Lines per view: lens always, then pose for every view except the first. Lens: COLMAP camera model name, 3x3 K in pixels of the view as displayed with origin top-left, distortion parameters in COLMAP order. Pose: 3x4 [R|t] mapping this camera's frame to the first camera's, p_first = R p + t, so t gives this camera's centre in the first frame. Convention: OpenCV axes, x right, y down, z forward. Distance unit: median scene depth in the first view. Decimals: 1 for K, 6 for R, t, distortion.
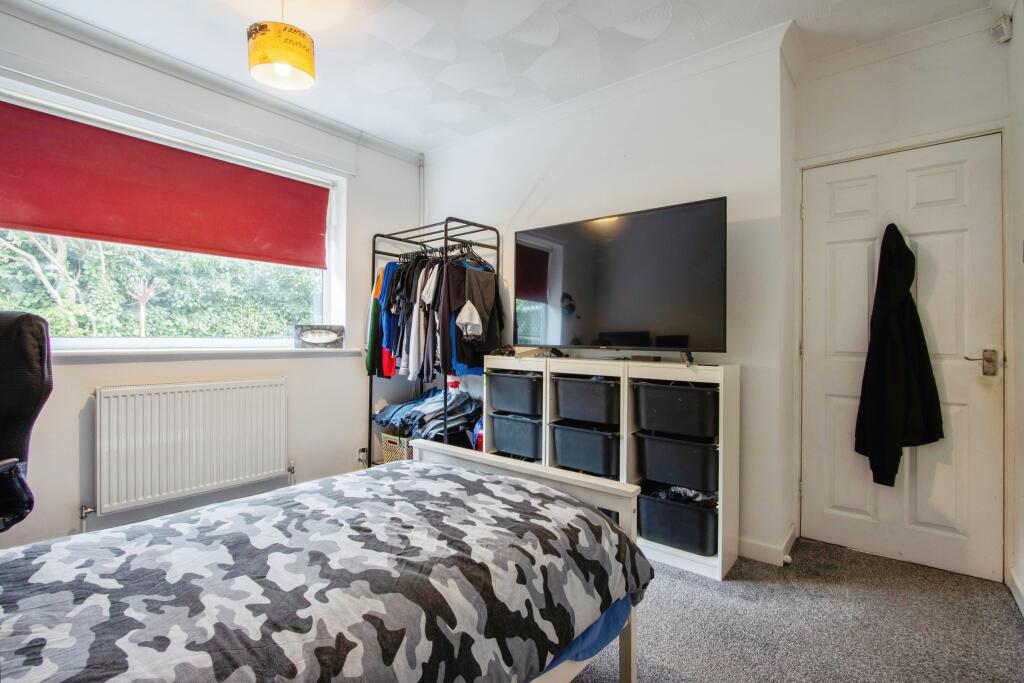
lens RADIAL K [[470.9, 0, 506.5], [0, 470.9, 337.1], [0, 0, 1]] dist [0.028372, 0.000273]
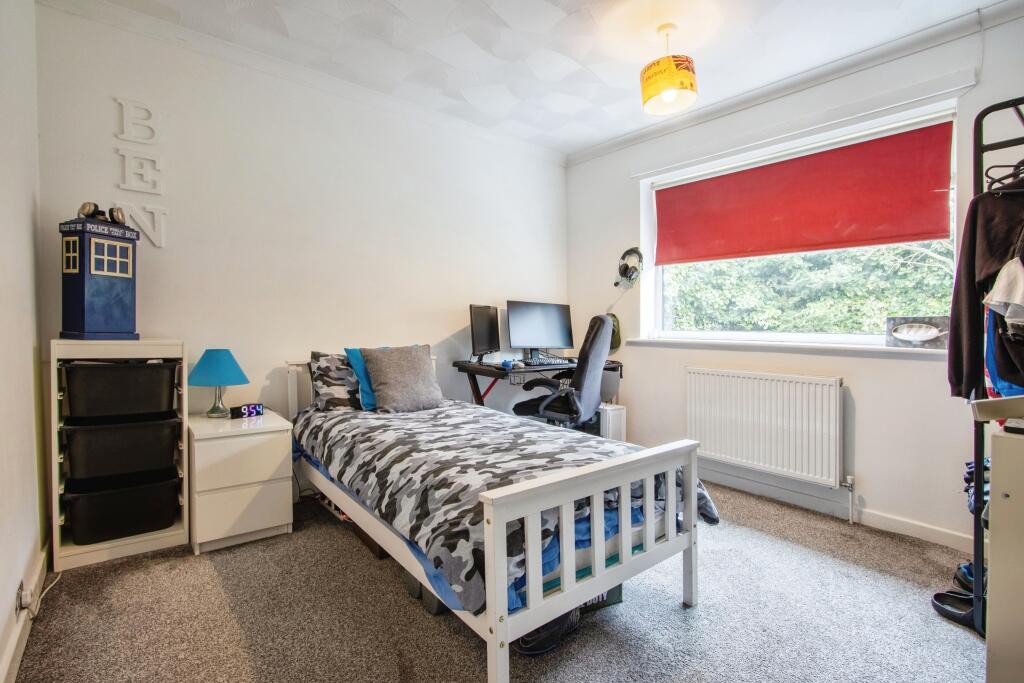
lens RADIAL K [[470.9, 0, 507.2], [0, 470.9, 337.0], [0, 0, 1]] dist [0.028372, 0.000273]
pose [[-0.189906, 0.006922, -0.981778, 1.074431], [-0.019140, 0.999759, 0.010751, 0.023470], [0.981616, 0.020833, -0.189728, 1.160011]]
